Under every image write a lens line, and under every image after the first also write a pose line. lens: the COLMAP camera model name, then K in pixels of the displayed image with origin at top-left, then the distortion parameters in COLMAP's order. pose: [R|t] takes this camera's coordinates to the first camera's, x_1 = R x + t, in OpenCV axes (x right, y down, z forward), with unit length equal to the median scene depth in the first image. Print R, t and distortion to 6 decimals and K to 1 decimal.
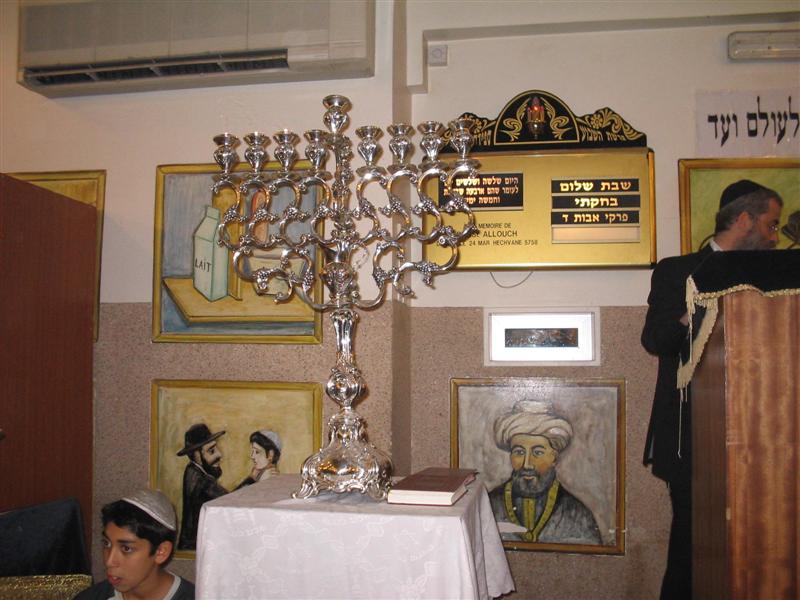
lens RADIAL K [[782.9, 0, 398.1], [0, 782.9, 314.5], [0, 0, 1]] dist [-0.098859, 0.000000]
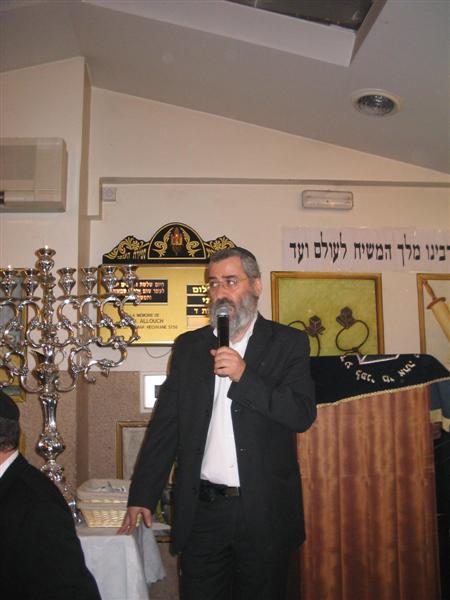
lens RADIAL K [[587.2, 0, 205.8], [0, 587.2, 306.0], [0, 0, 1]] dist [-0.098859, 0.000000]
pose [[0.973317, 0.012357, 0.229131, -0.022163], [0.004378, 0.997367, -0.072384, -0.053842], [-0.229422, 0.071456, 0.970701, -0.084196]]
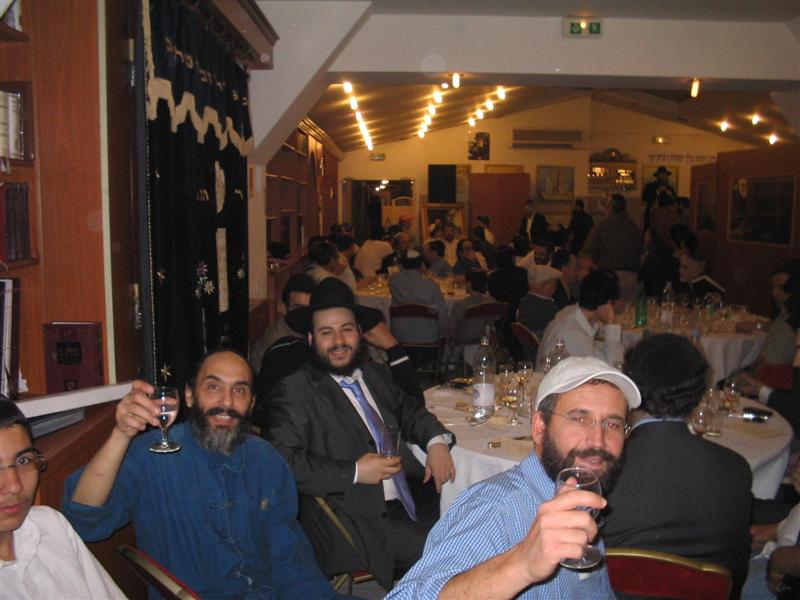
lens RADIAL K [[782.9, 0, 395.5], [0, 782.9, 298.2], [0, 0, 1]] dist [-0.098859, 0.000000]
pose [[0.984882, -0.021655, 0.171867, -1.920637], [-0.010683, 0.982675, 0.185031, -0.262208], [-0.172896, -0.184069, 0.967587, -3.392022]]
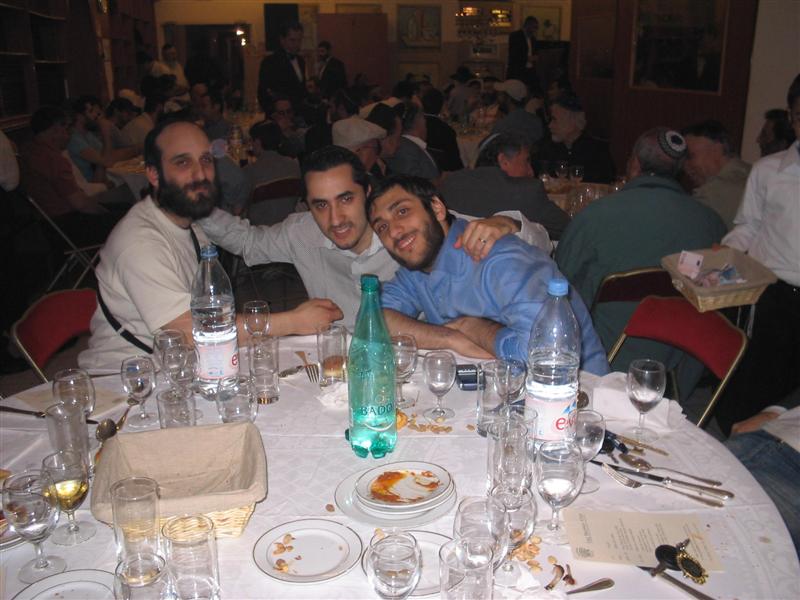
lens RADIAL K [[782.9, 0, 402.0], [0, 782.9, 303.7], [0, 0, 1]] dist [-0.098859, 0.000000]
pose [[0.948590, -0.100127, 0.300252, -1.574226], [-0.014704, 0.933677, 0.357815, -0.175138], [-0.316165, -0.343835, 0.884204, -2.864663]]
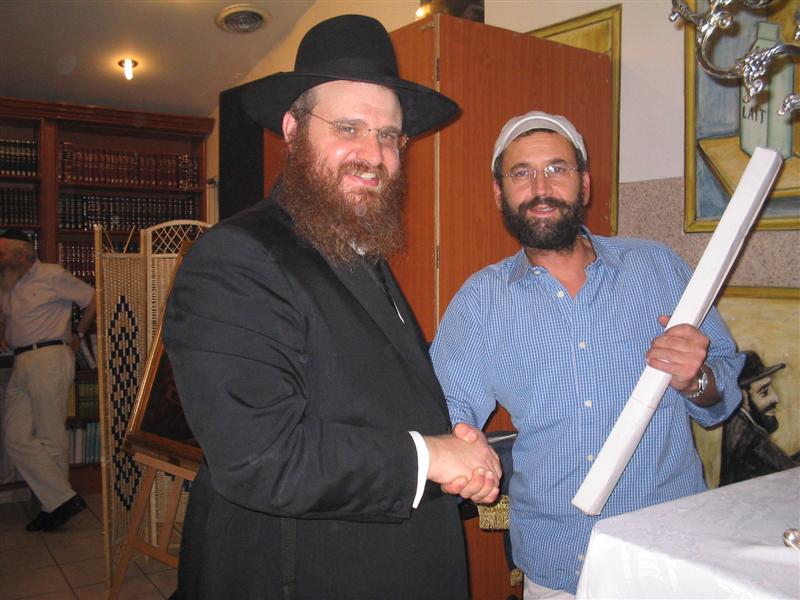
lens RADIAL K [[782.9, 0, 398.2], [0, 782.9, 314.9], [0, 0, 1]] dist [-0.098859, 0.000000]
pose [[0.703831, 0.040112, -0.709234, 0.003632], [0.040465, 0.994519, 0.096404, 0.031652], [0.709214, -0.096551, 0.698351, 0.308613]]
